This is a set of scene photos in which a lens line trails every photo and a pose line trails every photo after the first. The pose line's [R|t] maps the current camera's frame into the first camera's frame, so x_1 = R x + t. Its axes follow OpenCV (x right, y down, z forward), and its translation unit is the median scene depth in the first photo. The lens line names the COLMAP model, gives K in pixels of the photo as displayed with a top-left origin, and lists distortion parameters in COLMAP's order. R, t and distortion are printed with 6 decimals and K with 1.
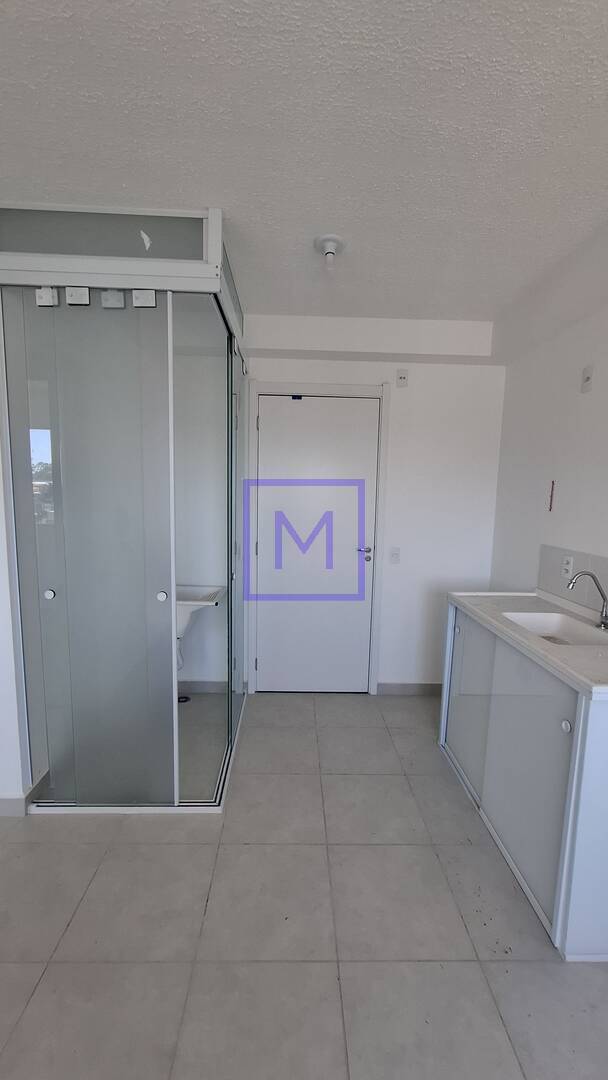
lens RADIAL K [[426.5, 0, 305.1], [0, 426.5, 545.6], [0, 0, 1]] dist [-0.009169, 0.002374]
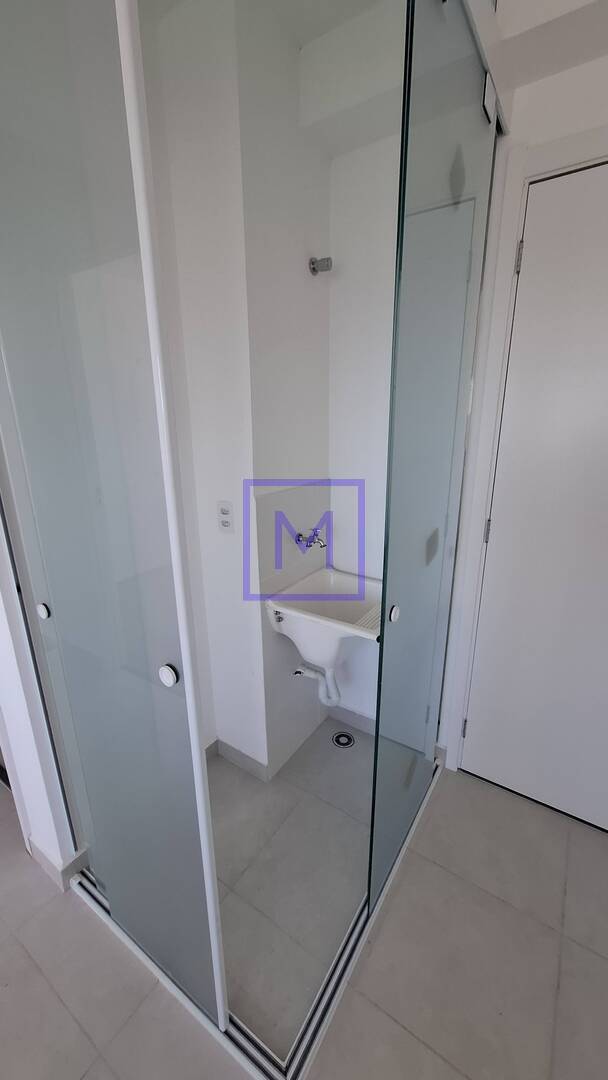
lens RADIAL K [[426.5, 0, 307.0], [0, 426.5, 548.1], [0, 0, 1]] dist [-0.009169, 0.002374]
pose [[0.821694, 0.135114, -0.553681, -0.005371], [-0.043942, 0.983620, 0.174817, -0.076496], [0.568232, -0.119316, 0.814172, 0.664192]]
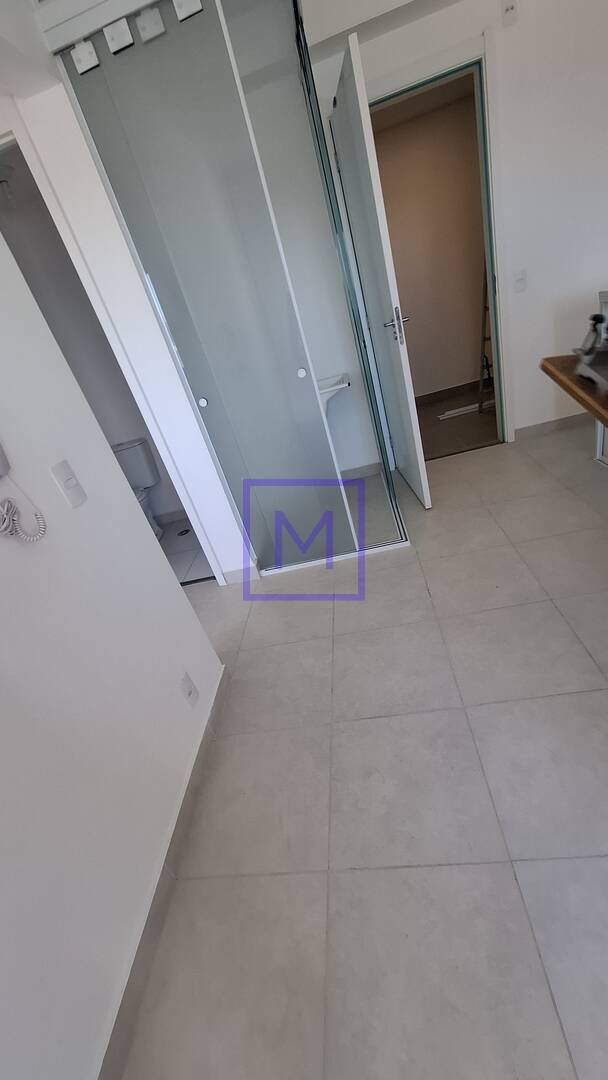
lens RADIAL K [[426.5, 0, 307.2], [0, 426.5, 545.0], [0, 0, 1]] dist [-0.009169, 0.002374]
pose [[0.951146, -0.209646, -0.226650, -0.188921], [0.280458, 0.893642, 0.350353, 0.118209], [0.129094, -0.396802, 0.908781, -0.121084]]
